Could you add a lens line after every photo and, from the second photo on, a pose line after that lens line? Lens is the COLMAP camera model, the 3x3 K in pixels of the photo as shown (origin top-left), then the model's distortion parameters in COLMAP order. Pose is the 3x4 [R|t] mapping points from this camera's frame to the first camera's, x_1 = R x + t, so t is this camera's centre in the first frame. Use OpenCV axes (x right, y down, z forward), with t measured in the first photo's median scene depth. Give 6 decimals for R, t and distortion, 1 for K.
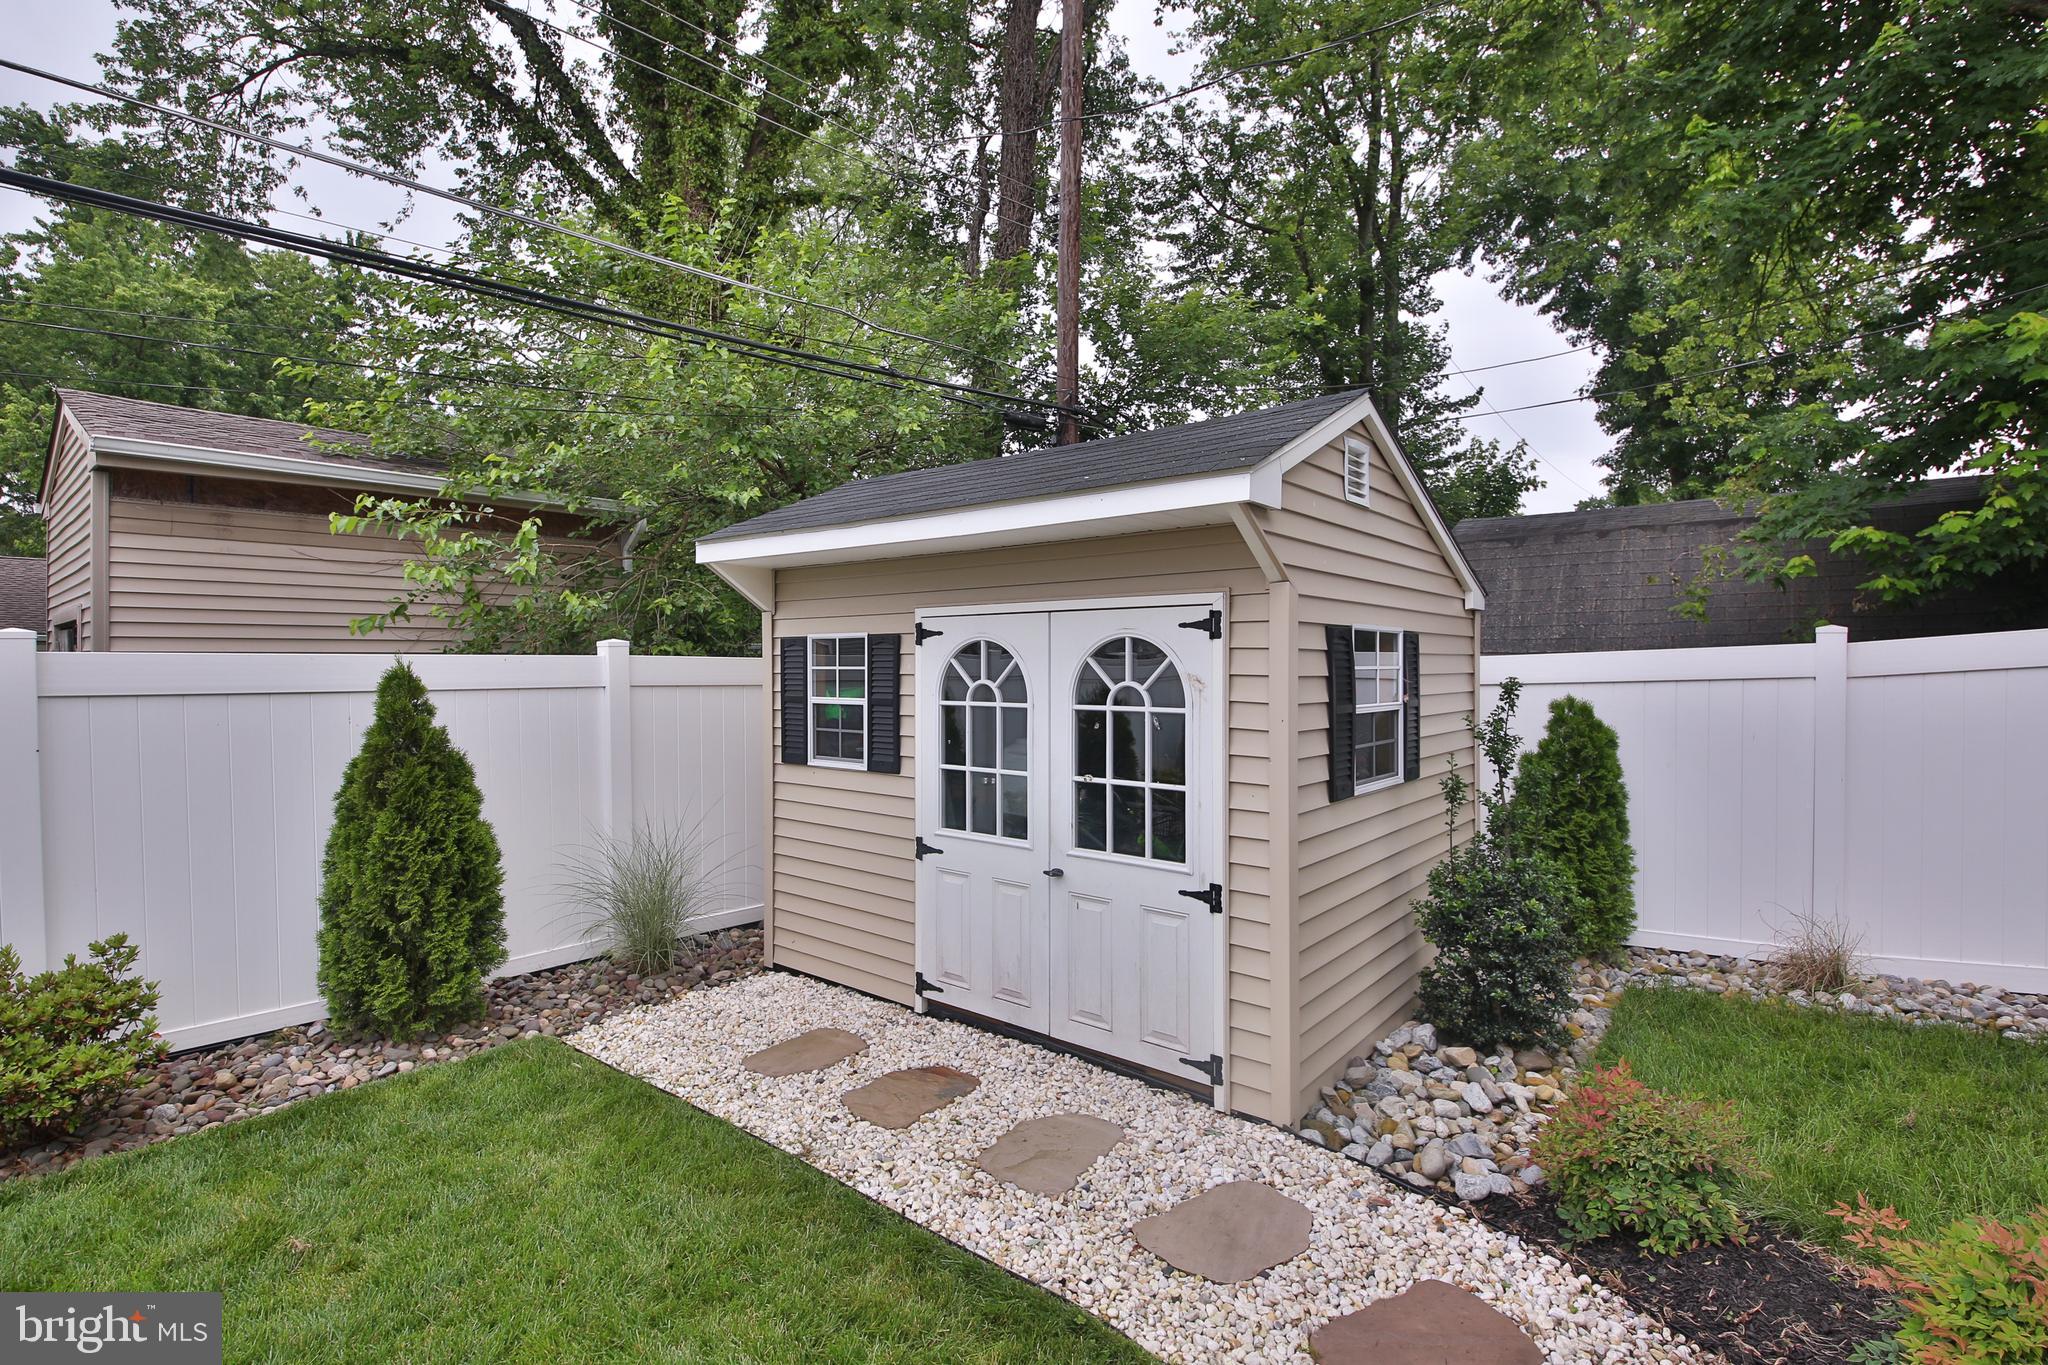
lens RADIAL K [[965.5, 0, 1022.9], [0, 965.5, 658.3], [0, 0, 1]] dist [0.033215, -0.033458]
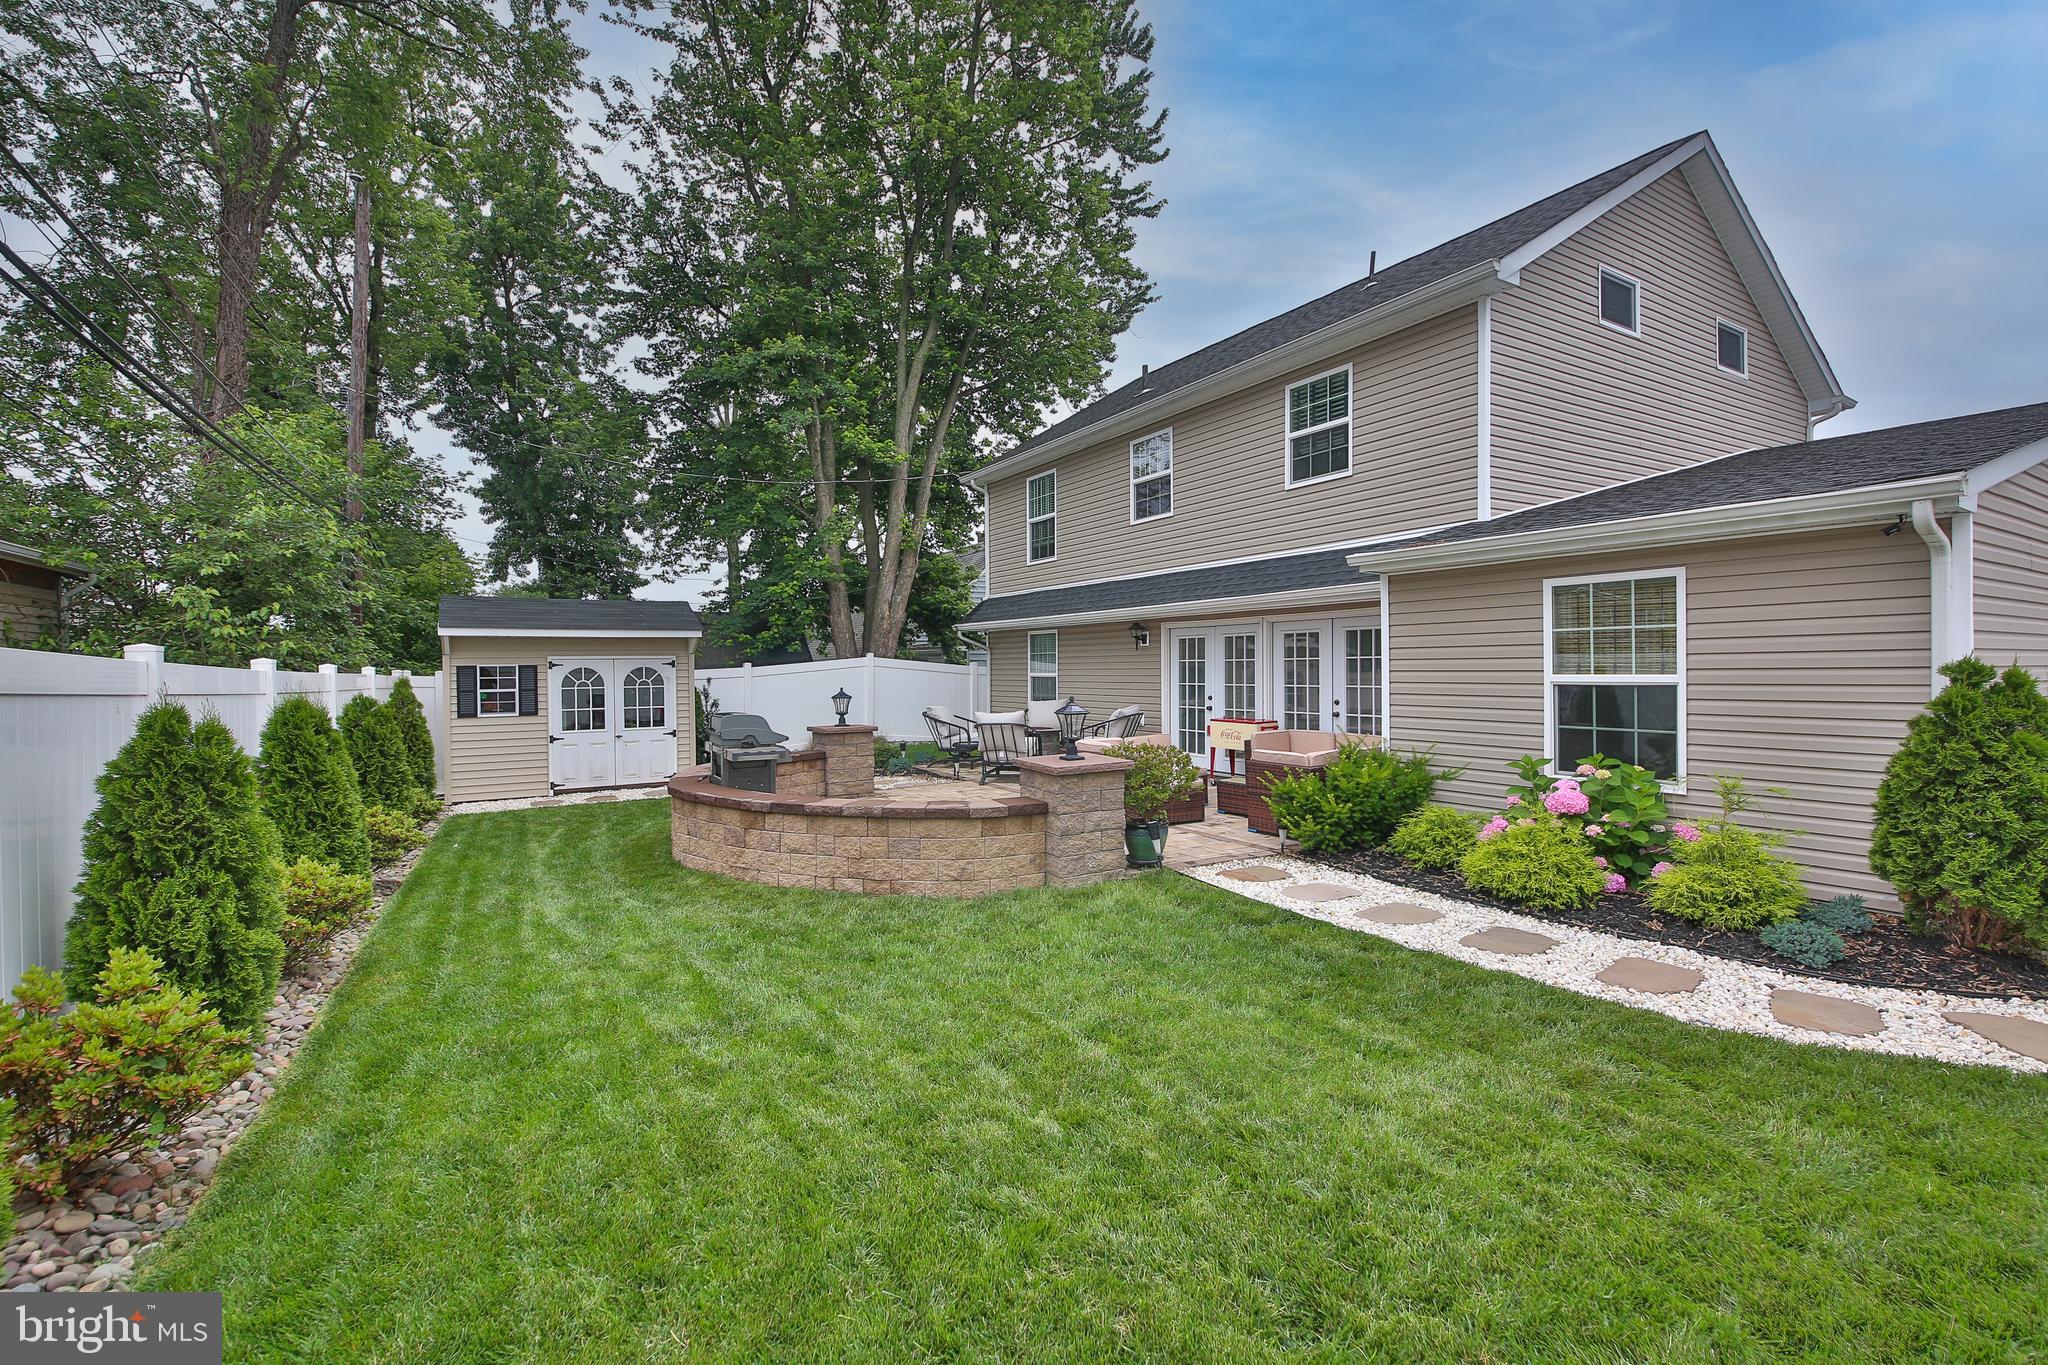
lens RADIAL K [[884.4, 0, 1049.2], [0, 884.4, 674.7], [0, 0, 1]] dist [0.002054, -0.016553]
pose [[0.320803, -0.009547, 0.947098, -1.867805], [0.010915, 0.999920, 0.006382, 0.002349], [-0.947083, 0.008290, 0.320882, -1.102142]]
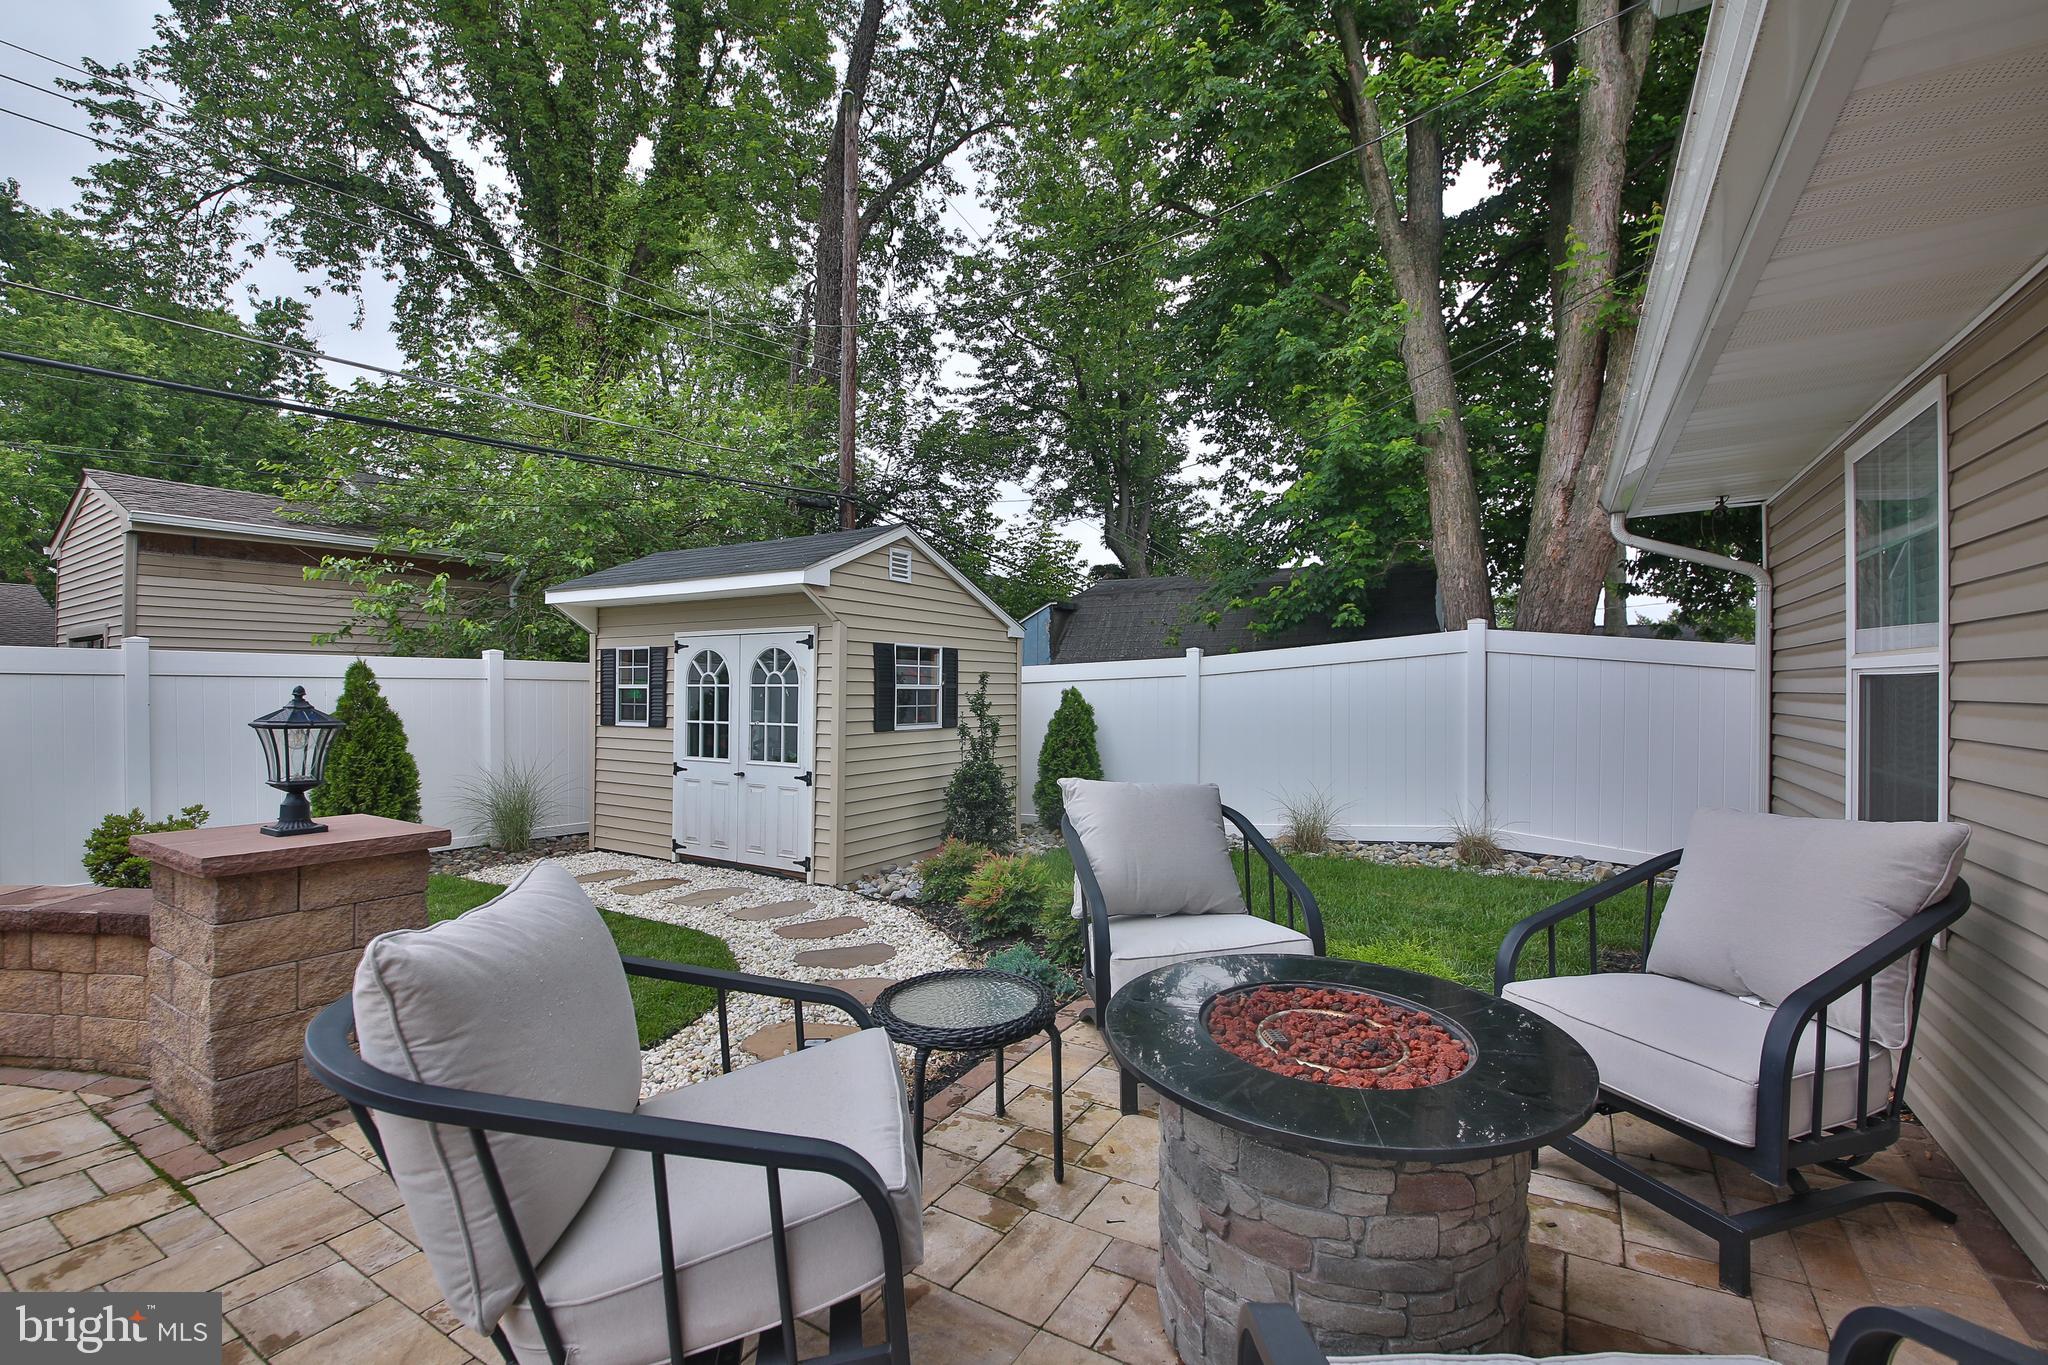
lens RADIAL K [[884.4, 0, 1049.2], [0, 884.4, 674.7], [0, 0, 1]] dist [0.002054, -0.016553]
pose [[0.990514, 0.006343, 0.137264, 0.300679], [-0.004948, 0.999933, -0.010507, 0.034177], [-0.137321, 0.009728, 0.990479, -0.596472]]
